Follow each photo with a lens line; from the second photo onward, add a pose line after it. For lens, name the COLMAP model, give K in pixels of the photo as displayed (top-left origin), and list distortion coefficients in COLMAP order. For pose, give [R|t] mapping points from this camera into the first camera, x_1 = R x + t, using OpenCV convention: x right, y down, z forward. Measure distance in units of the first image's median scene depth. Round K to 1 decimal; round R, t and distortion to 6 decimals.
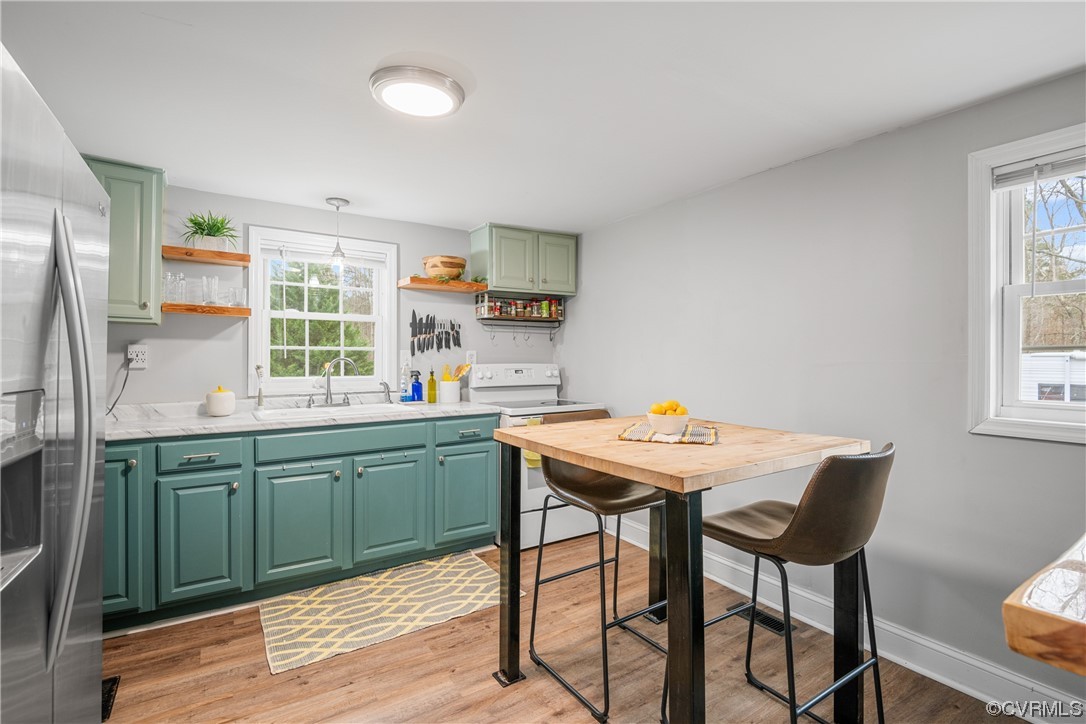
lens RADIAL K [[491.9, 0, 543.0], [0, 491.9, 362.0], [0, 0, 1]] dist [0.001785, -0.011228]
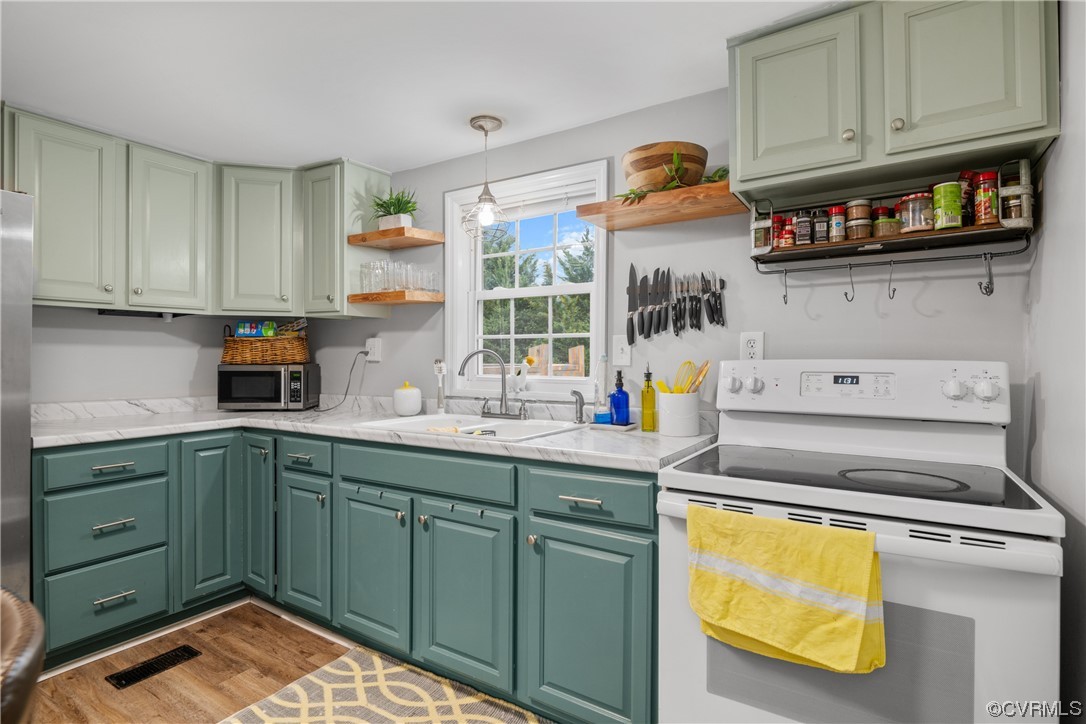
lens RADIAL K [[541.3, 0, 543.0], [0, 541.3, 362.0], [0, 0, 1]] dist [-0.000317, -0.000119]
pose [[0.414423, 0.009539, -0.910035, 0.277991], [-0.003741, 0.999954, 0.008777, 0.002809], [0.910077, -0.000233, 0.414439, 0.675877]]
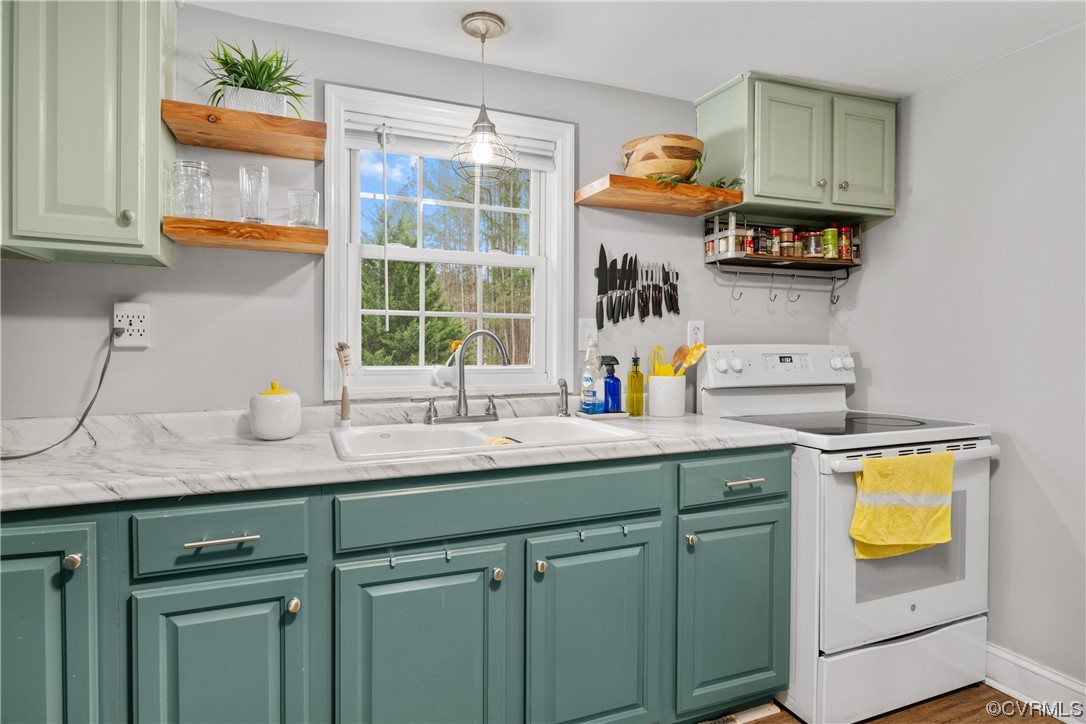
lens RADIAL K [[580.6, 0, 543.0], [0, 580.6, 362.0], [0, 0, 1]] dist [-0.000374, -0.000123]
pose [[0.980935, 0.007986, -0.194173, -0.210283], [-0.003689, 0.999740, 0.022483, 0.010396], [0.194302, -0.021338, 0.980710, 0.368582]]
